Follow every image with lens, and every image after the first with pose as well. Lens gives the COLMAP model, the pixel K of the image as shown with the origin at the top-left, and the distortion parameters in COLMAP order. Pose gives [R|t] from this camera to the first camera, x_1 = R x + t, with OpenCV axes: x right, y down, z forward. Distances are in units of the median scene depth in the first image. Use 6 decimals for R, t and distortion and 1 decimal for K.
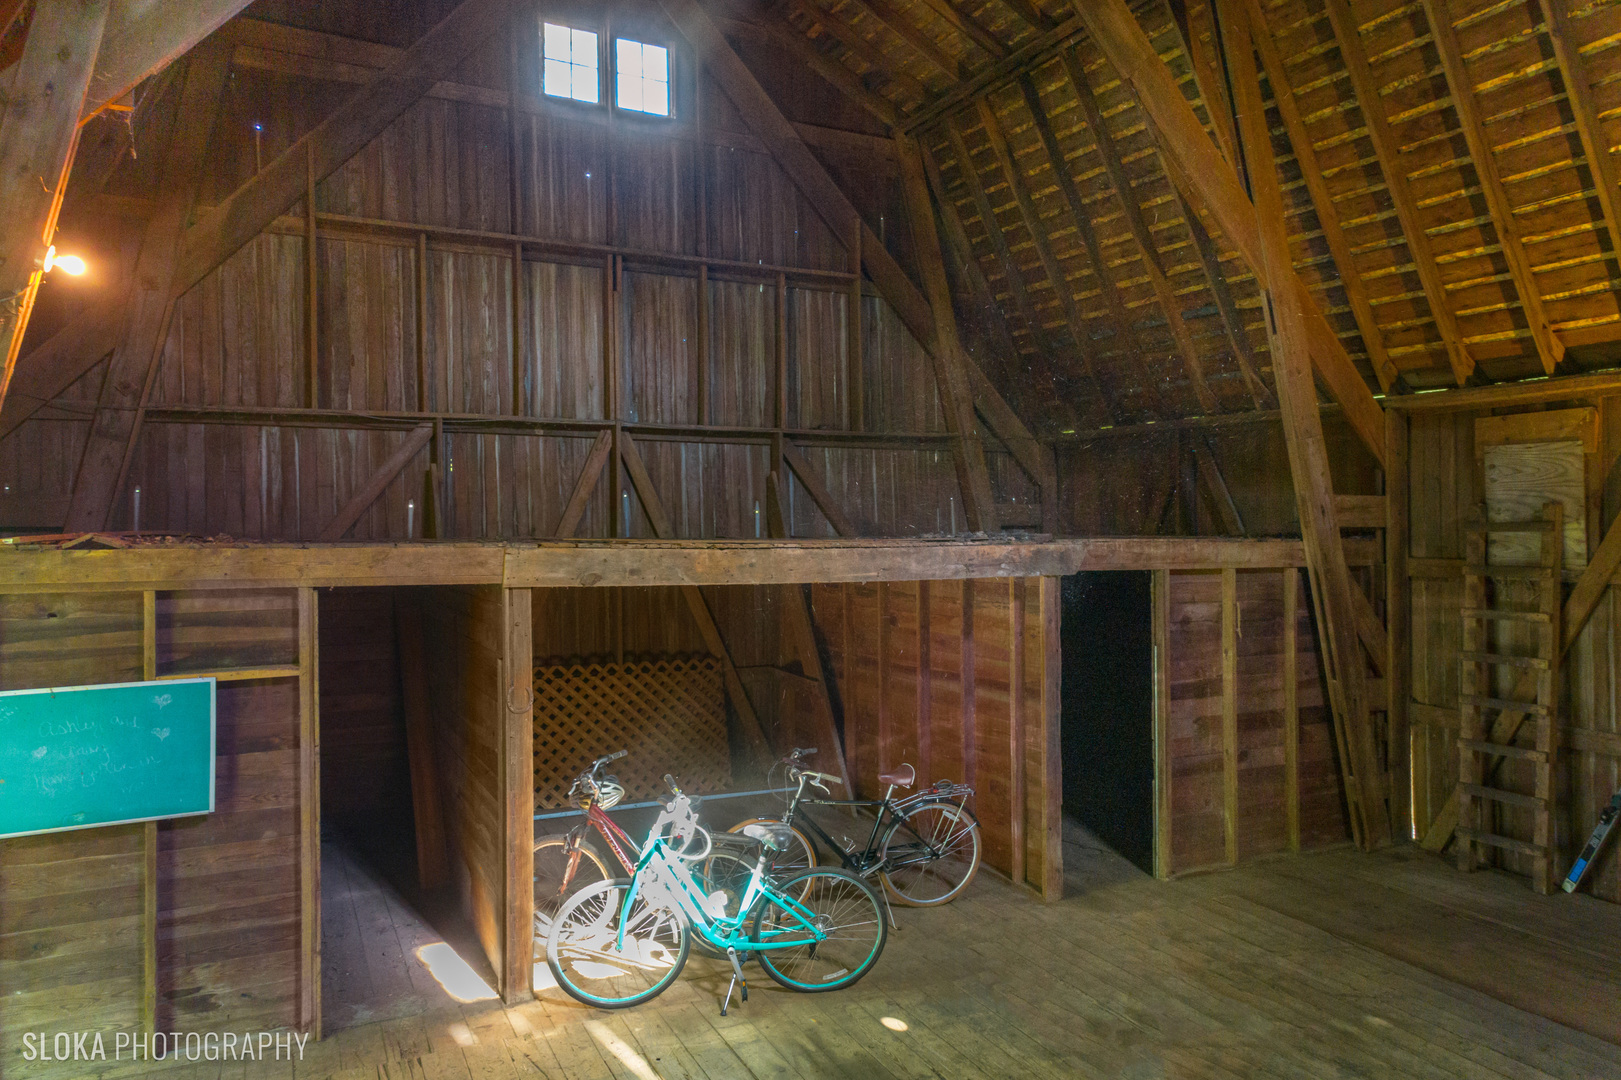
lens RADIAL K [[1091.6, 0, 810.5], [0, 1091.6, 540.0], [0, 0, 1]] dist [-0.025905, -0.000044]
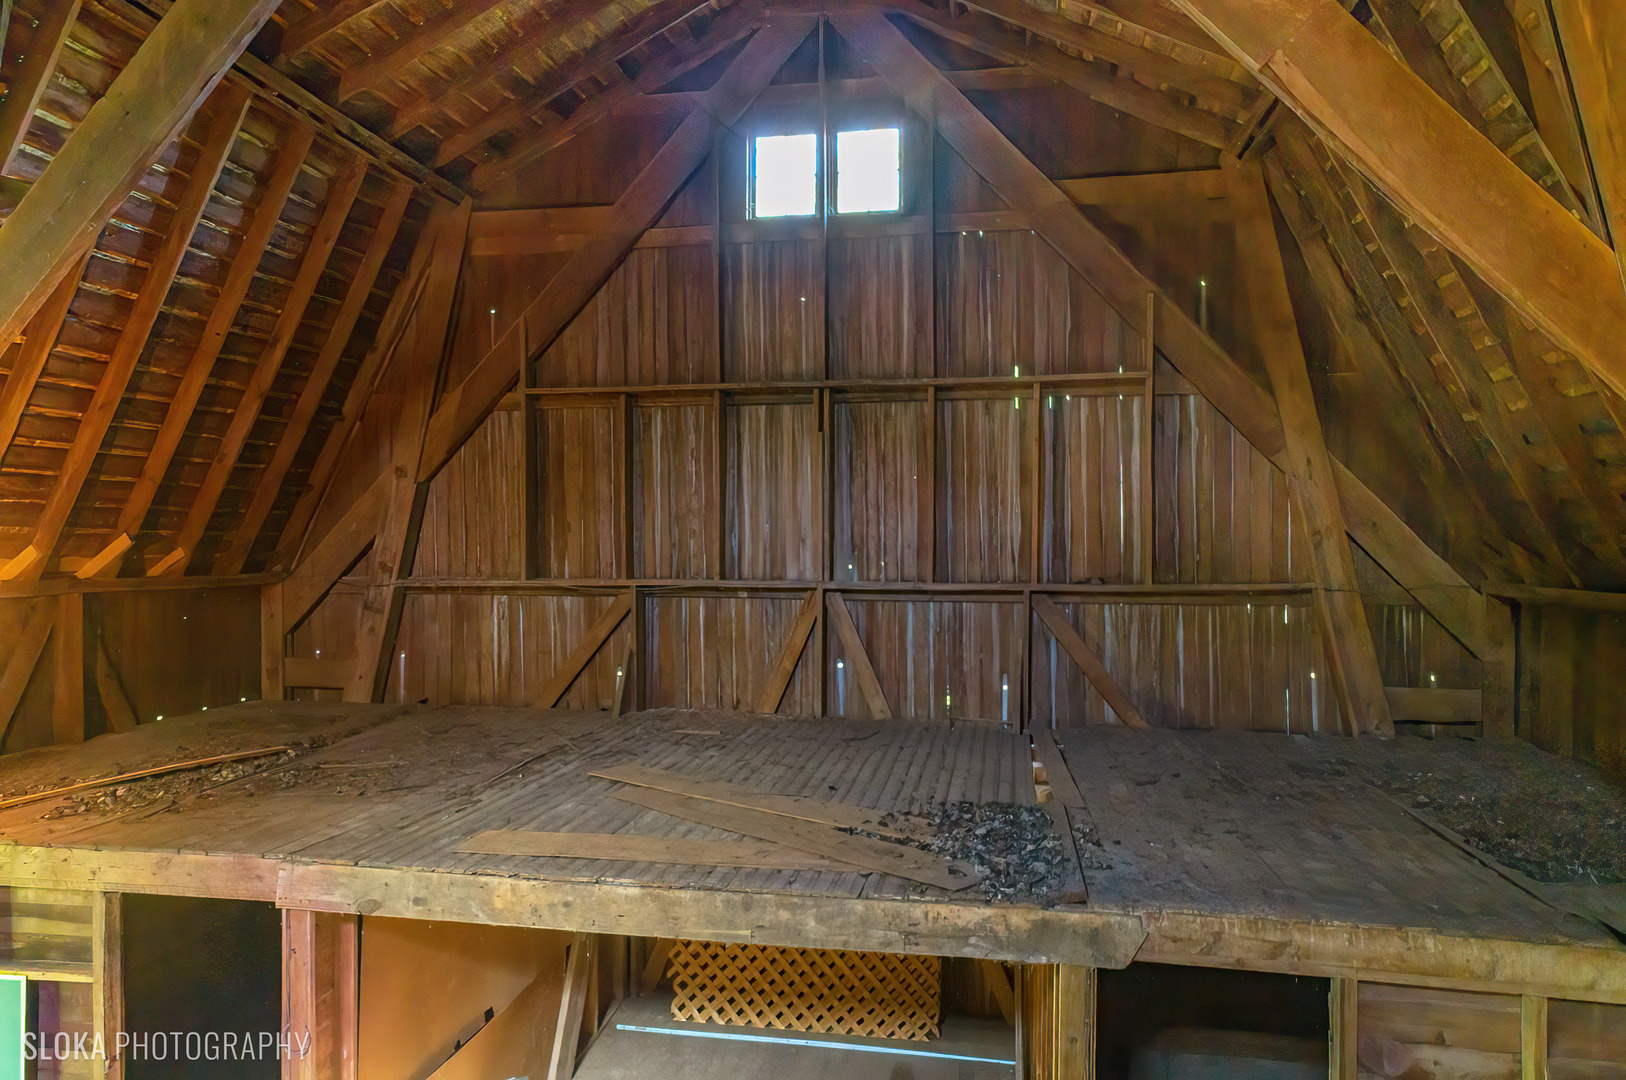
lens RADIAL K [[1067.3, 0, 813.0], [0, 1067.3, 540.0], [0, 0, 1]] dist [0.006589, 0.001845]
pose [[0.800025, 0.002583, -0.599961, 0.328743], [-0.002951, 0.999996, 0.000369, -0.143879], [0.599959, 0.001475, 0.800029, 0.319802]]
